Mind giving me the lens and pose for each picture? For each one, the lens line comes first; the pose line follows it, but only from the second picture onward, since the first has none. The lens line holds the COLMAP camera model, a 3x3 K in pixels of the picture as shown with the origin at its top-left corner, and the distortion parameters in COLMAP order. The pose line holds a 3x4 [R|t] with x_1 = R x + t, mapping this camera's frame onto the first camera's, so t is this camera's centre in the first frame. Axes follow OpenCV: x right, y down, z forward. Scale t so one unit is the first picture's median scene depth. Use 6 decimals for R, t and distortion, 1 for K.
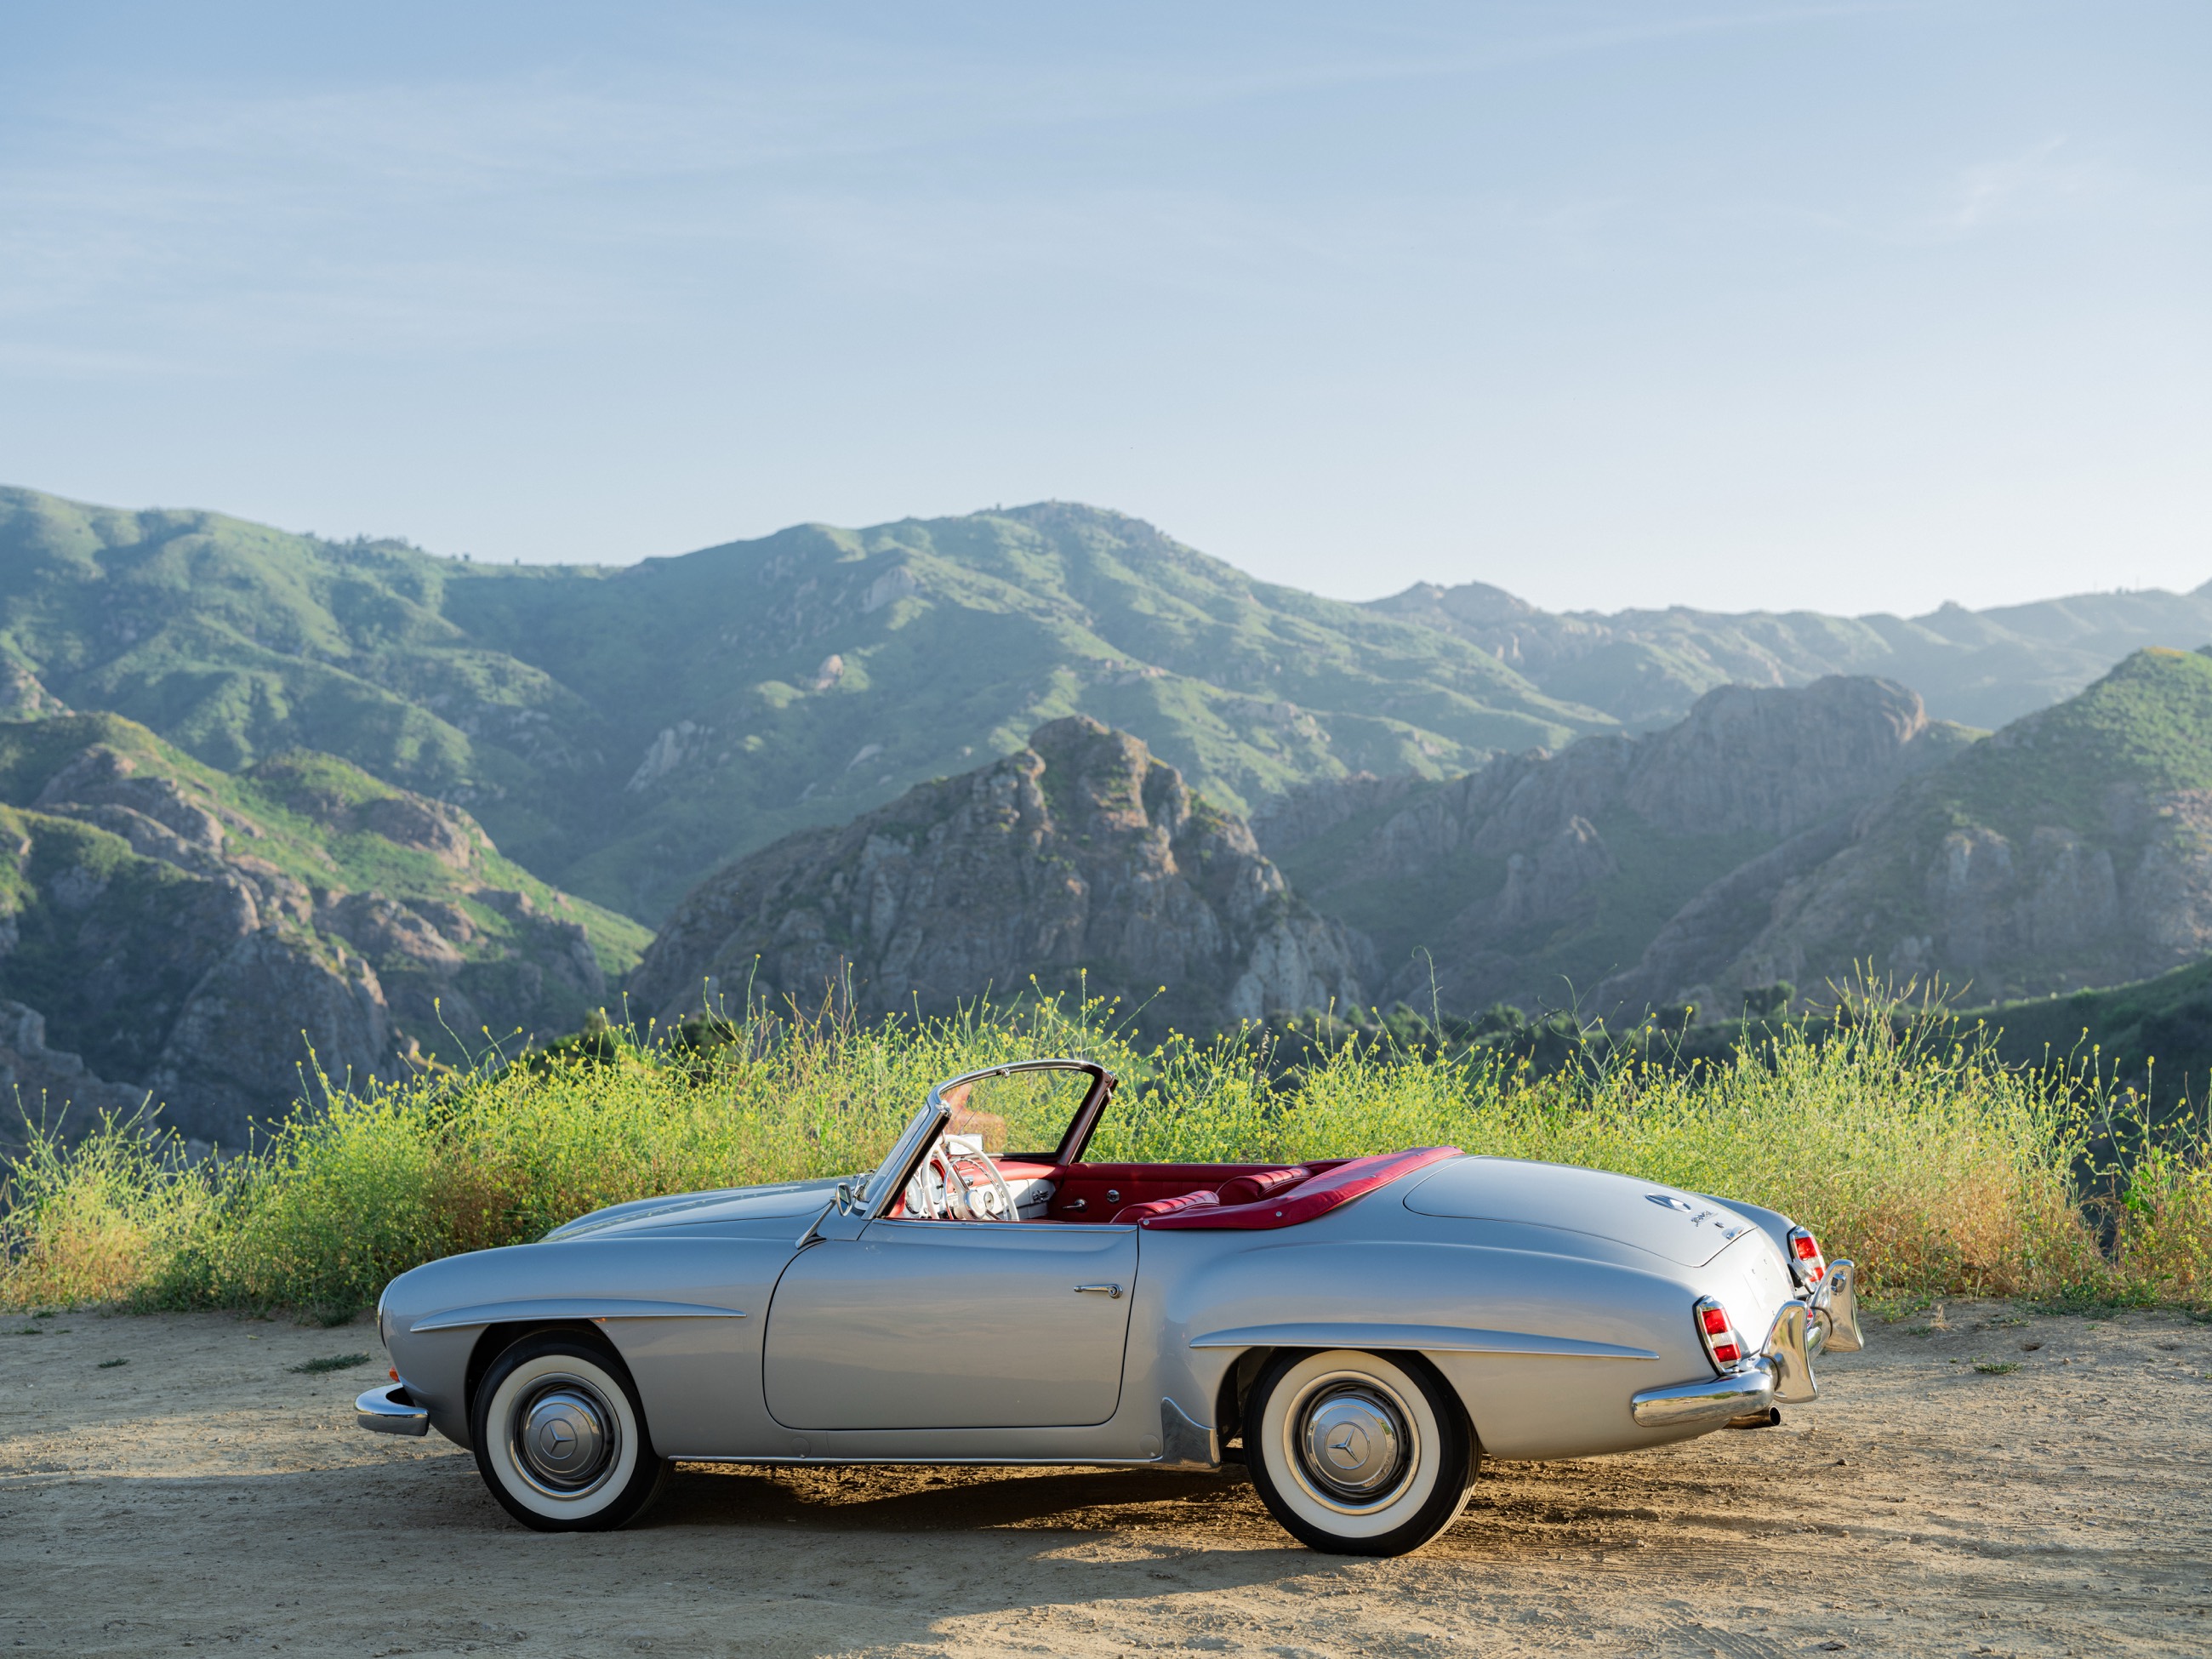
lens RADIAL K [[2956.7, 0, 1106.0], [0, 2956.7, 829.5], [0, 0, 1]] dist [-0.005738, -0.044282]
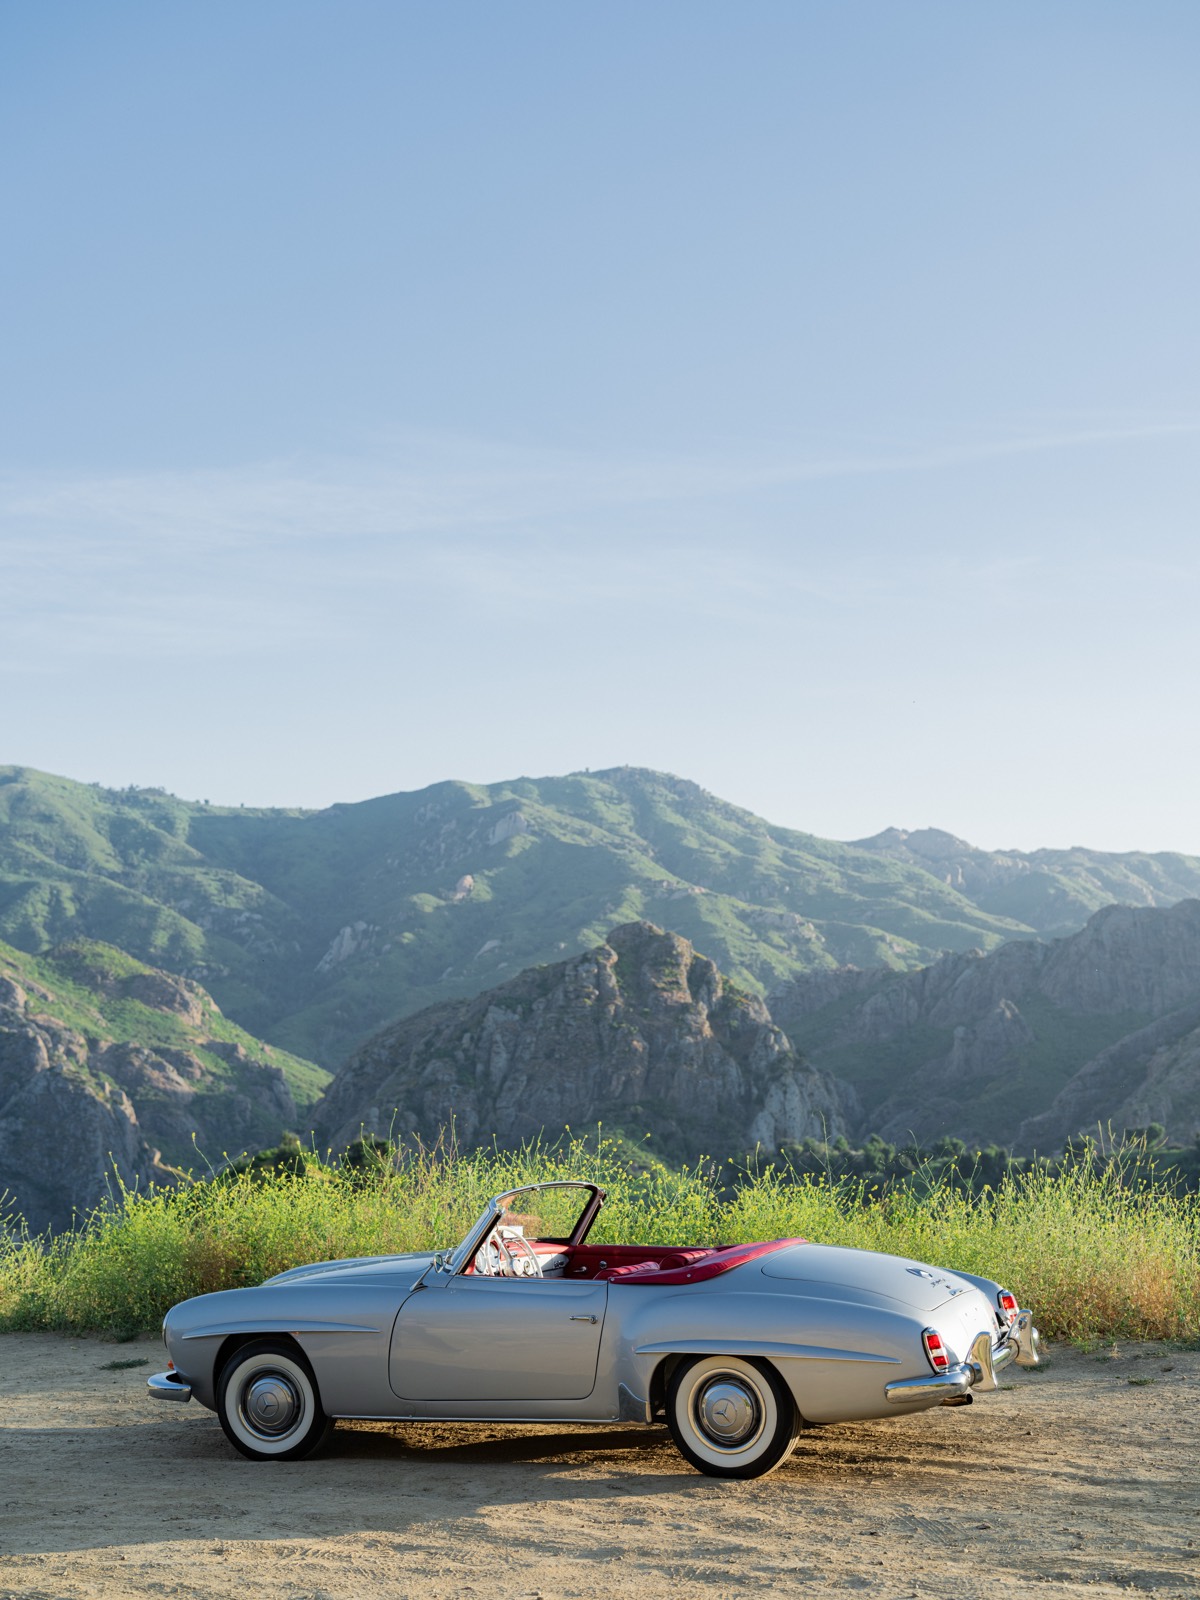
lens RADIAL K [[2157.4, 0, 603.1], [0, 2157.4, 774.7], [0, 0, 1]] dist [-0.006529, -0.005286]
pose [[0.999494, 0.010656, -0.029960, 0.036963], [-0.013727, 0.994459, -0.104221, -0.024432], [0.028684, 0.104580, 0.994103, -0.240799]]
